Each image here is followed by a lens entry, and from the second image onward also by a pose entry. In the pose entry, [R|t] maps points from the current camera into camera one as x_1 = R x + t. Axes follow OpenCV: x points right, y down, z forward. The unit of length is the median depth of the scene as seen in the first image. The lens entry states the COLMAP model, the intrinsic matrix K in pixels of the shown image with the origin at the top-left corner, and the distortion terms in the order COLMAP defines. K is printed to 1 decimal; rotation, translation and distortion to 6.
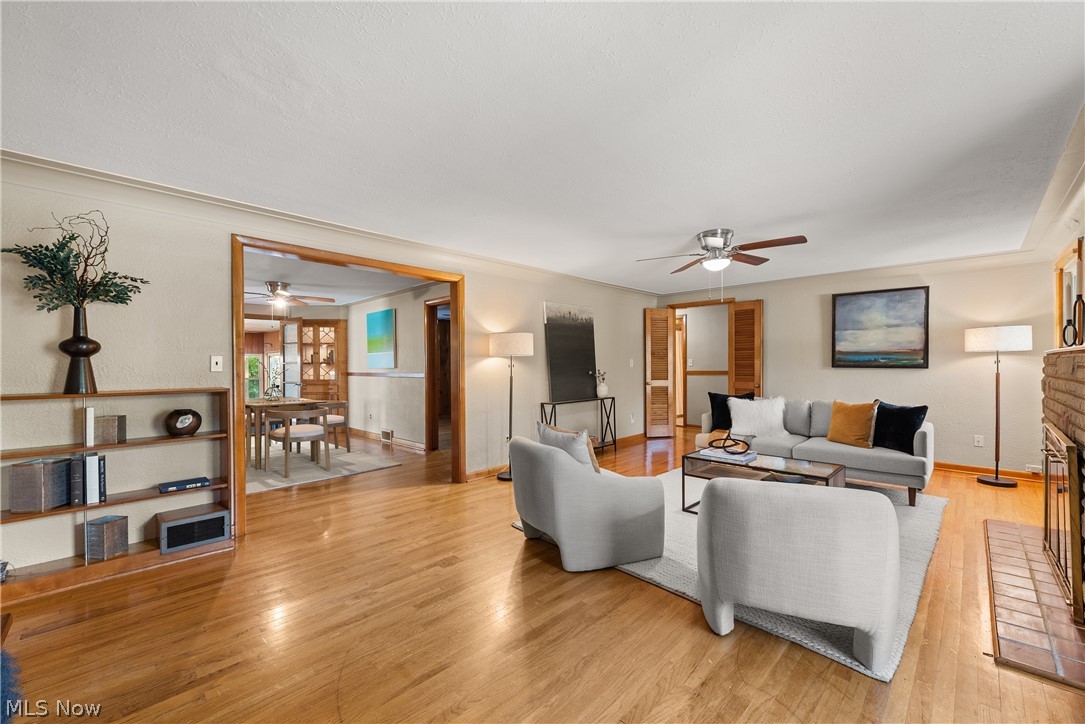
lens RADIAL K [[429.3, 0, 544.7], [0, 429.3, 367.9], [0, 0, 1]] dist [0.002093, -0.002280]
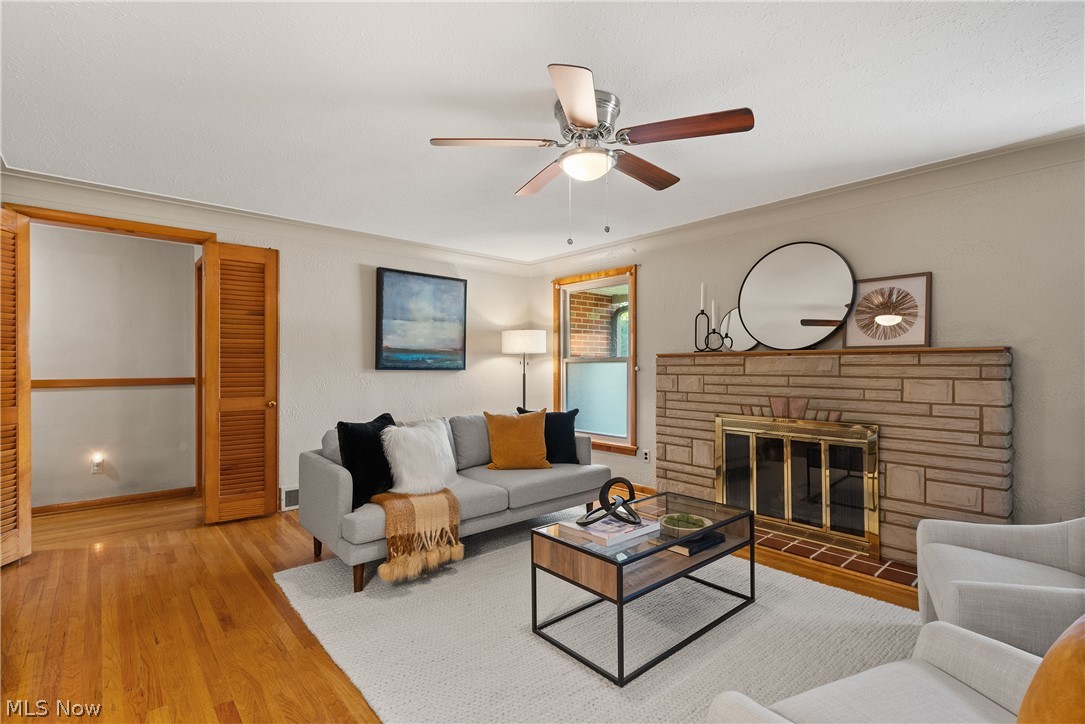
lens RADIAL K [[502.8, 0, 537.8], [0, 502.8, 364.5], [0, 0, 1]] dist [0.005299, 0.000148]
pose [[0.081581, 0.007898, 0.996635, -0.146914], [0.010132, 0.999910, -0.008753, 0.000289], [-0.996615, 0.010812, 0.081493, 0.708348]]
